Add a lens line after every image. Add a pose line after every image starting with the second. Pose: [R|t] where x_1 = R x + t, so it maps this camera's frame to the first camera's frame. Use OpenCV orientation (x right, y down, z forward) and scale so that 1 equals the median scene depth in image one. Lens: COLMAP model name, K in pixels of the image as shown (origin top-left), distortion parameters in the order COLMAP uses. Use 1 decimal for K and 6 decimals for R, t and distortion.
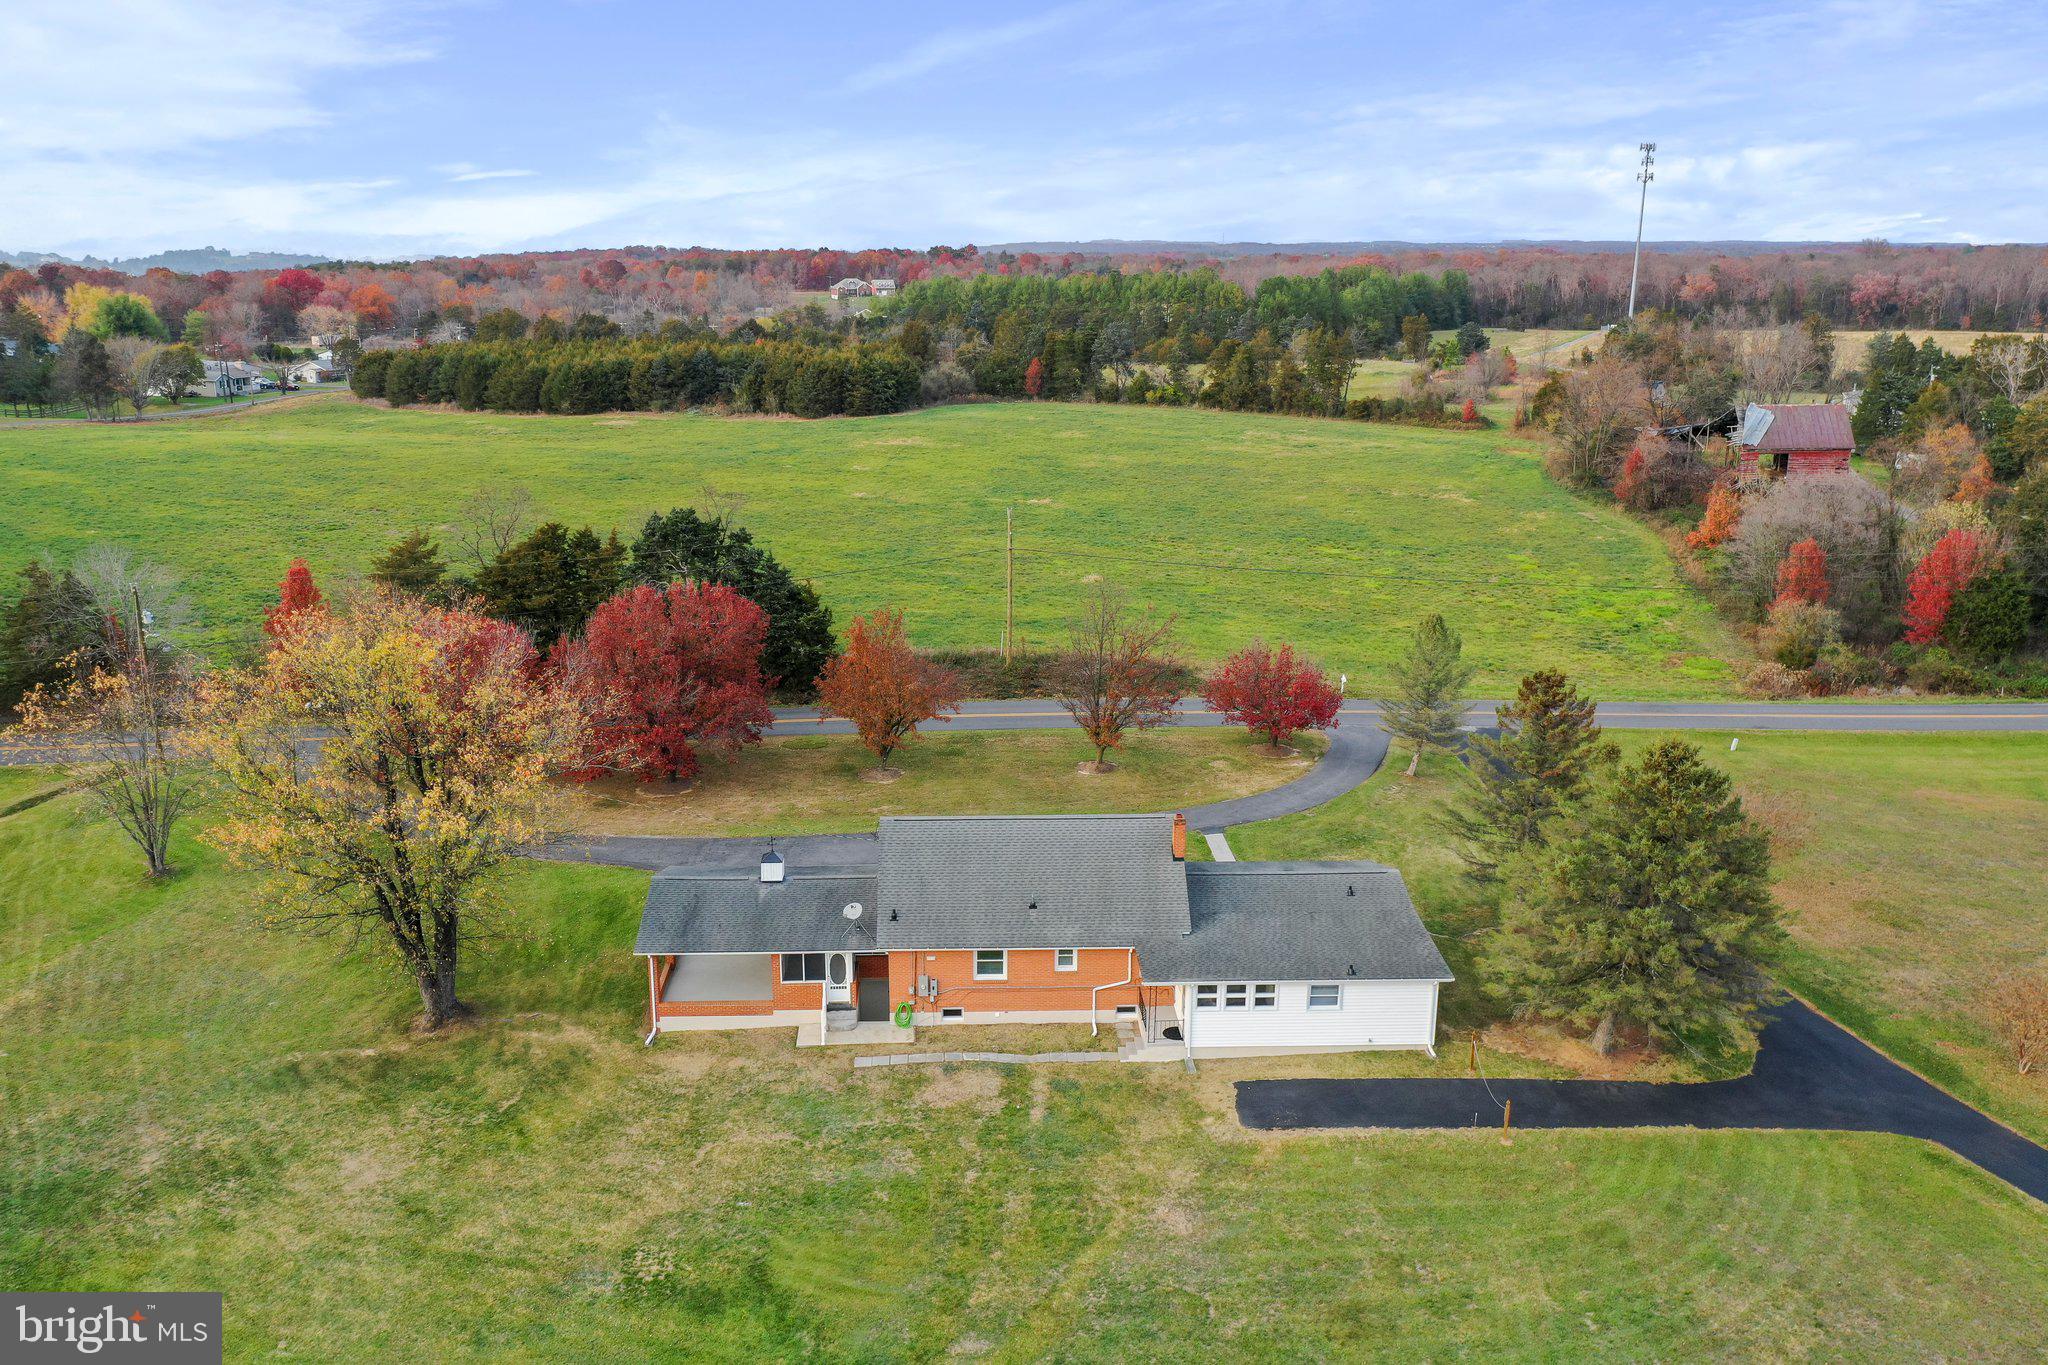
lens RADIAL K [[1645.8, 0, 1024.0], [0, 1645.8, 682.5], [0, 0, 1]] dist [-0.001707, -0.000035]
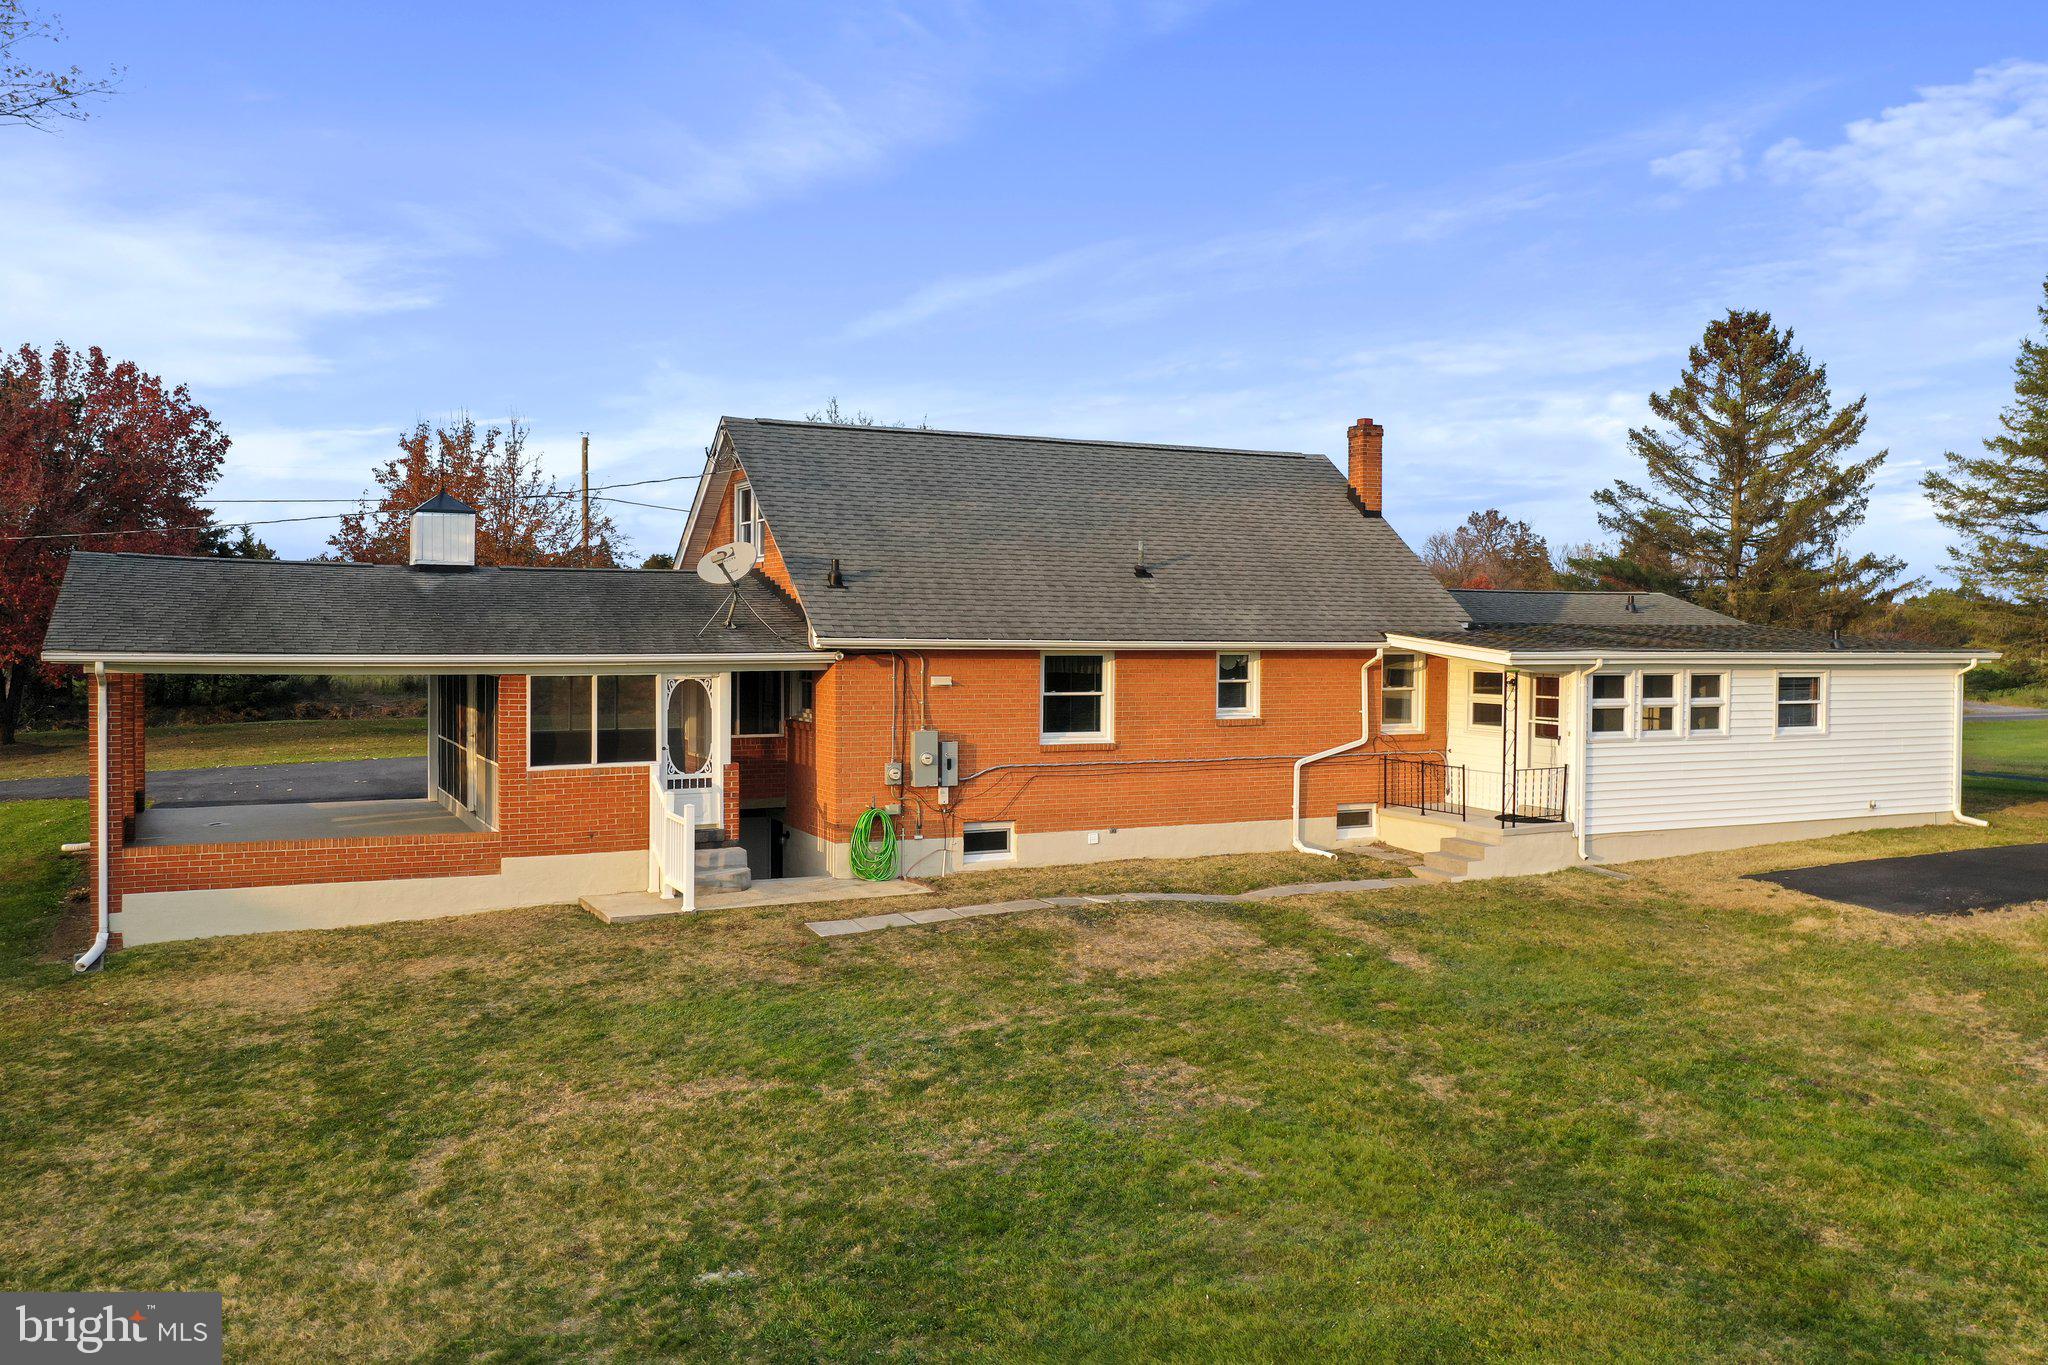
lens RADIAL K [[1645.8, 0, 1024.0], [0, 1645.8, 682.5], [0, 0, 1]] dist [-0.001707, -0.000035]
pose [[0.918016, -0.021922, 0.395938, -0.187622], [0.112056, 0.972117, -0.205990, 0.246748], [-0.380382, 0.233469, 0.894875, 0.652544]]
